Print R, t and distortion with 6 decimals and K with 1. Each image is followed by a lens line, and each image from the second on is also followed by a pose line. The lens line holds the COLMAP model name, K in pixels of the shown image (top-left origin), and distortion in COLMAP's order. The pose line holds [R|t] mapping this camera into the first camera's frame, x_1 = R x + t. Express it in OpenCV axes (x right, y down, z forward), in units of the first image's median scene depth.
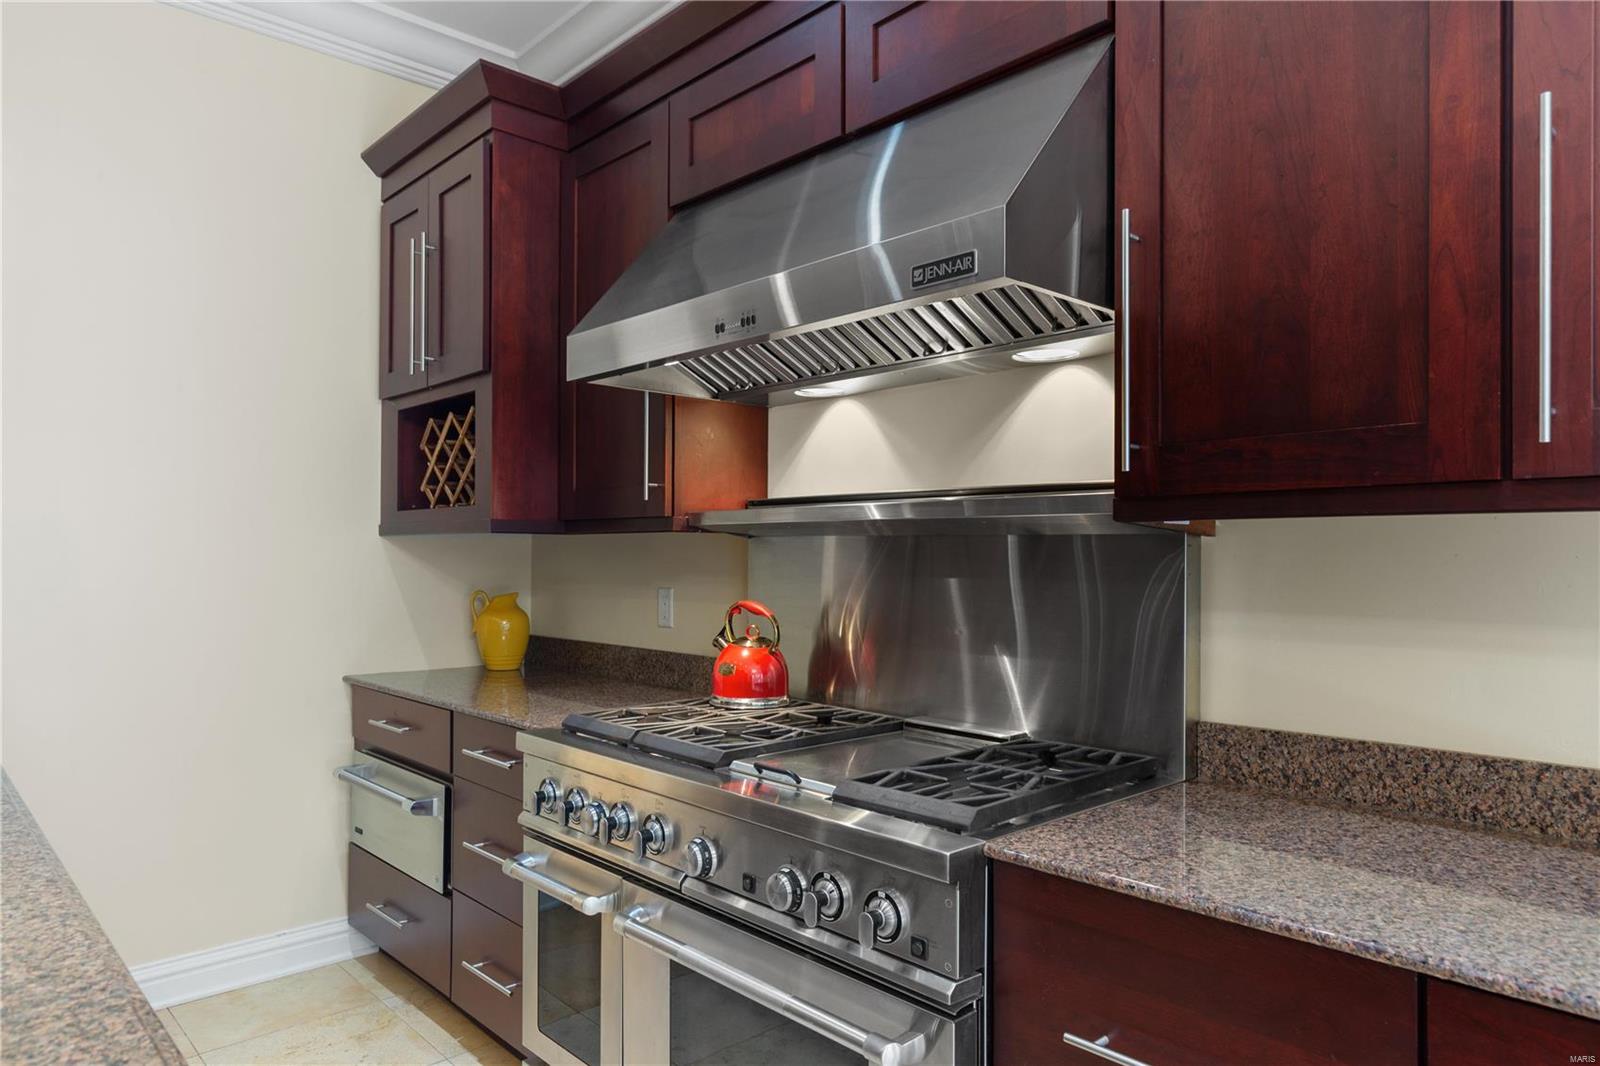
lens RADIAL K [[1037.0, 0, 800.0], [0, 1037.0, 533.0], [0, 0, 1]] dist [0.001745, 0.001029]
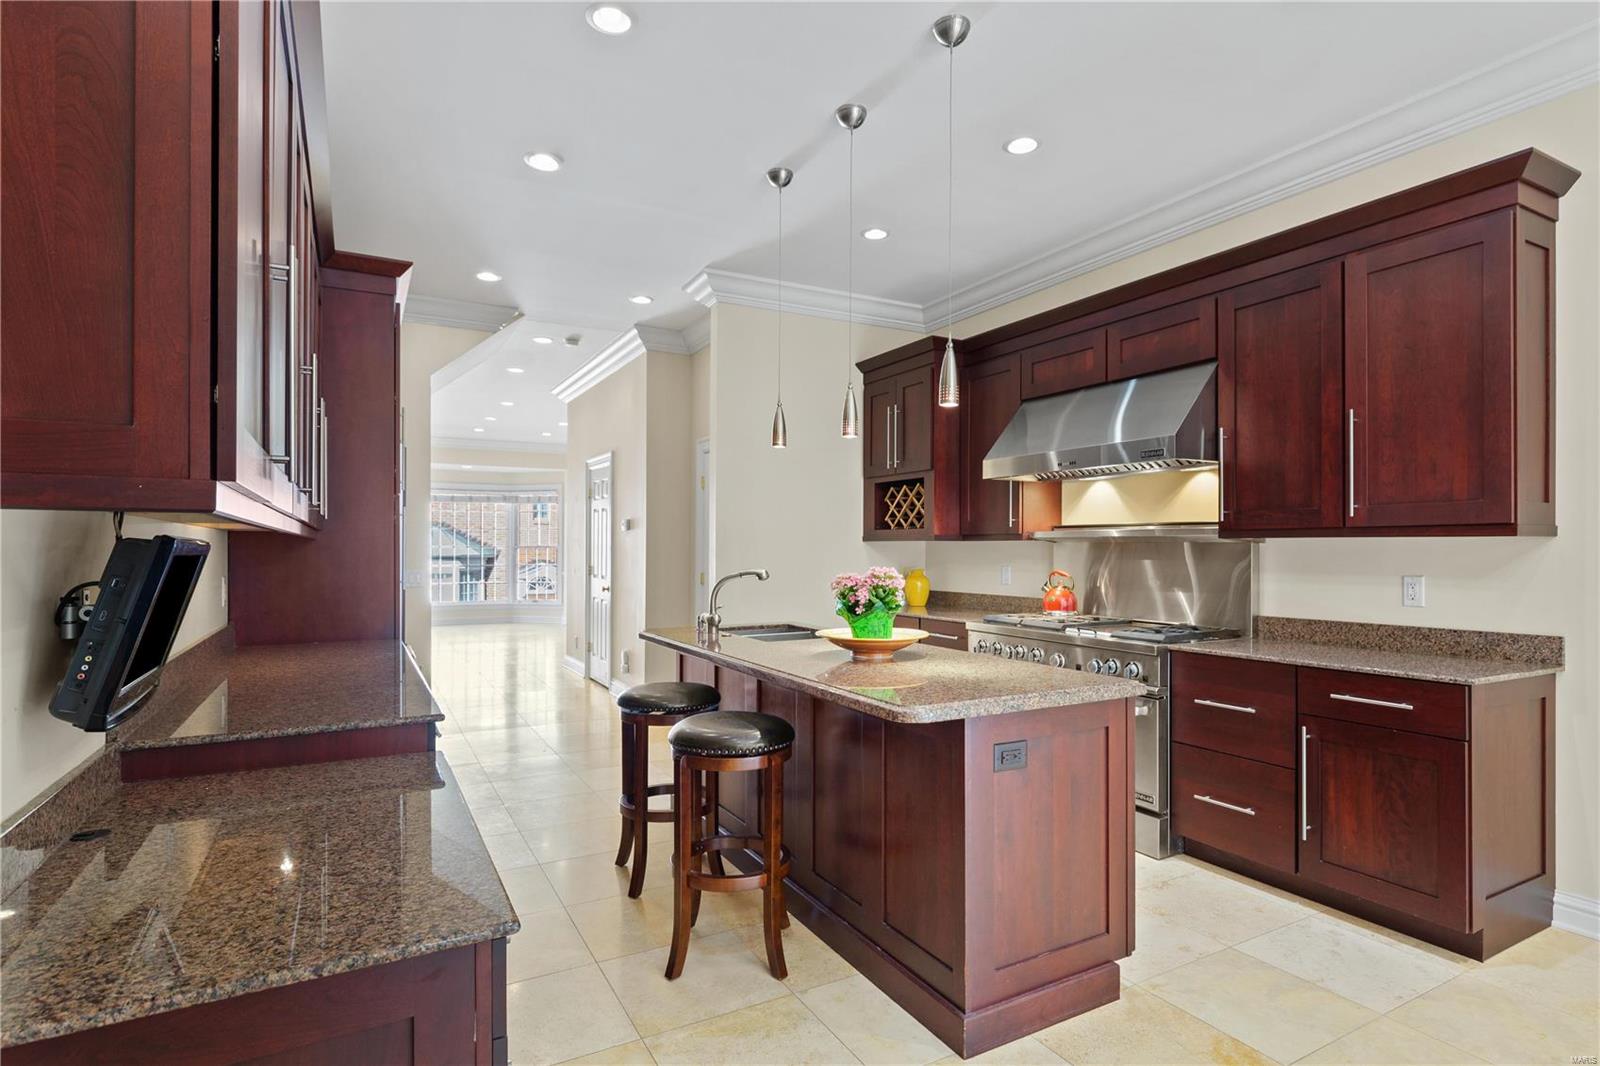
lens RADIAL K [[824.2, 0, 808.3], [0, 824.2, 541.6], [0, 0, 1]] dist [-0.002714, -0.000162]
pose [[0.973076, -0.003718, -0.230455, -0.172096], [0.006208, 0.999930, 0.010084, -0.021366], [0.230402, -0.011243, 0.973031, -0.937039]]
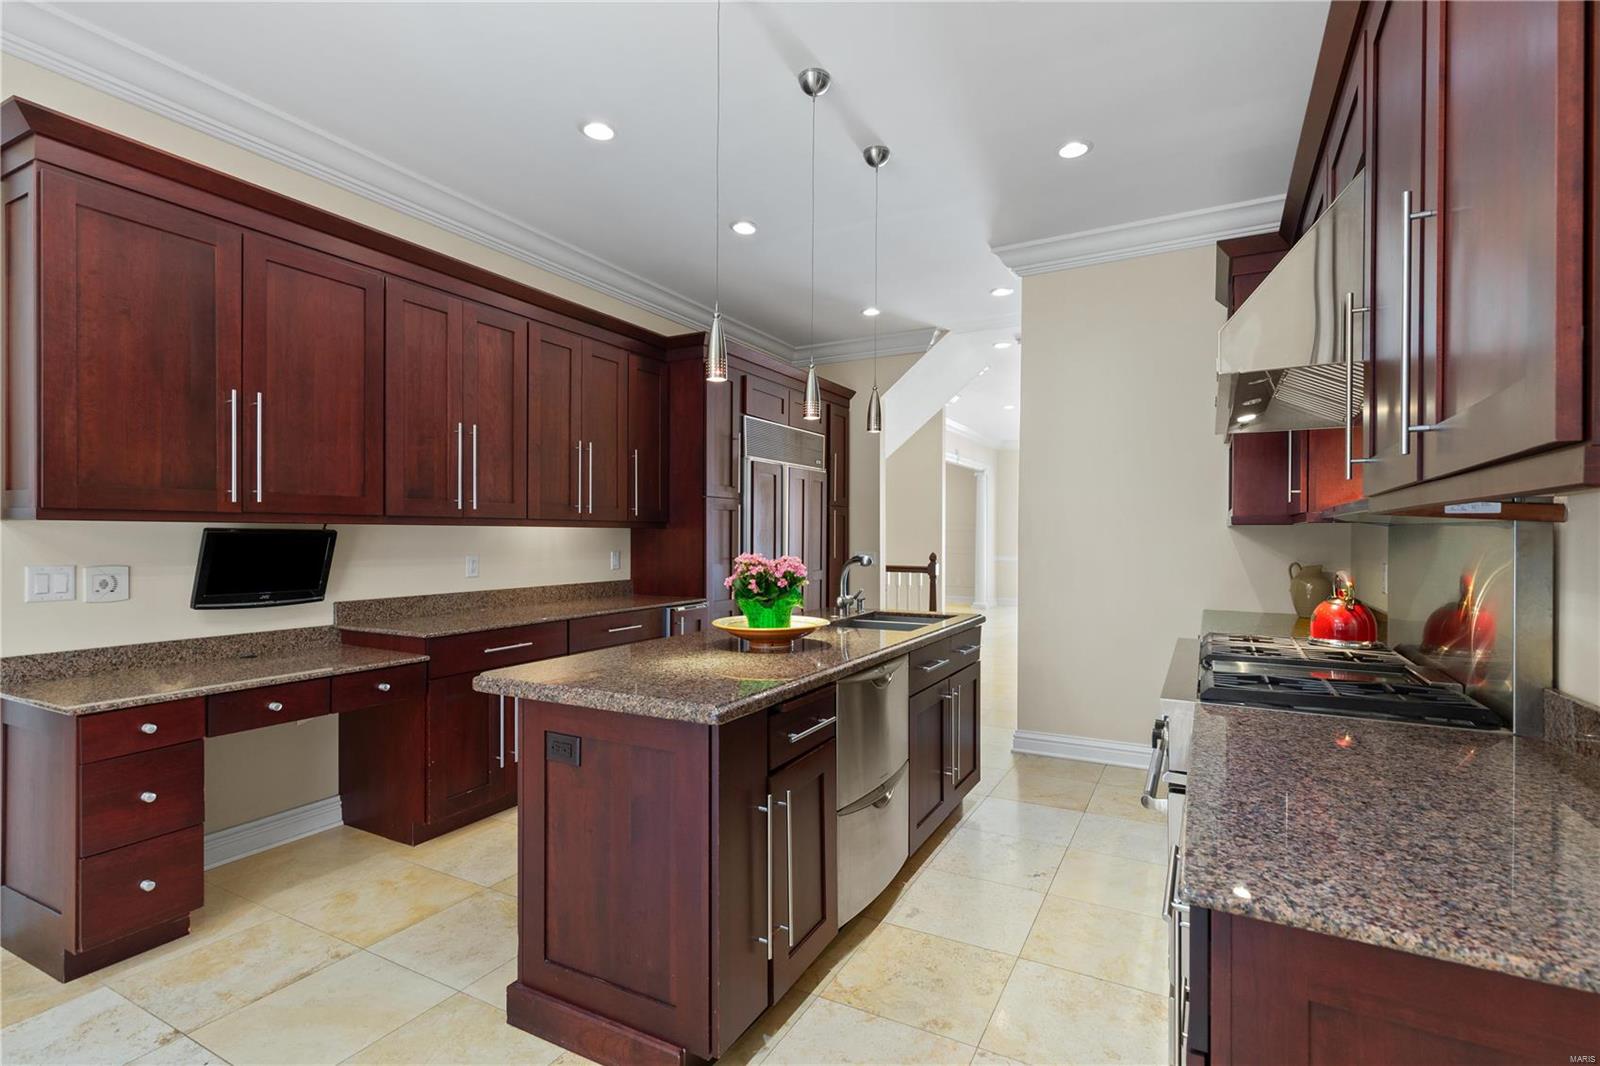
lens RADIAL K [[733.0, 0, 807.0], [0, 733.0, 538.5], [0, 0, 1]] dist [0.001536, 0.000029]
pose [[0.324103, 0.003307, -0.946016, 0.664165], [0.016799, 0.999816, 0.009250, -0.000478], [0.945873, -0.018890, 0.323988, -0.007884]]
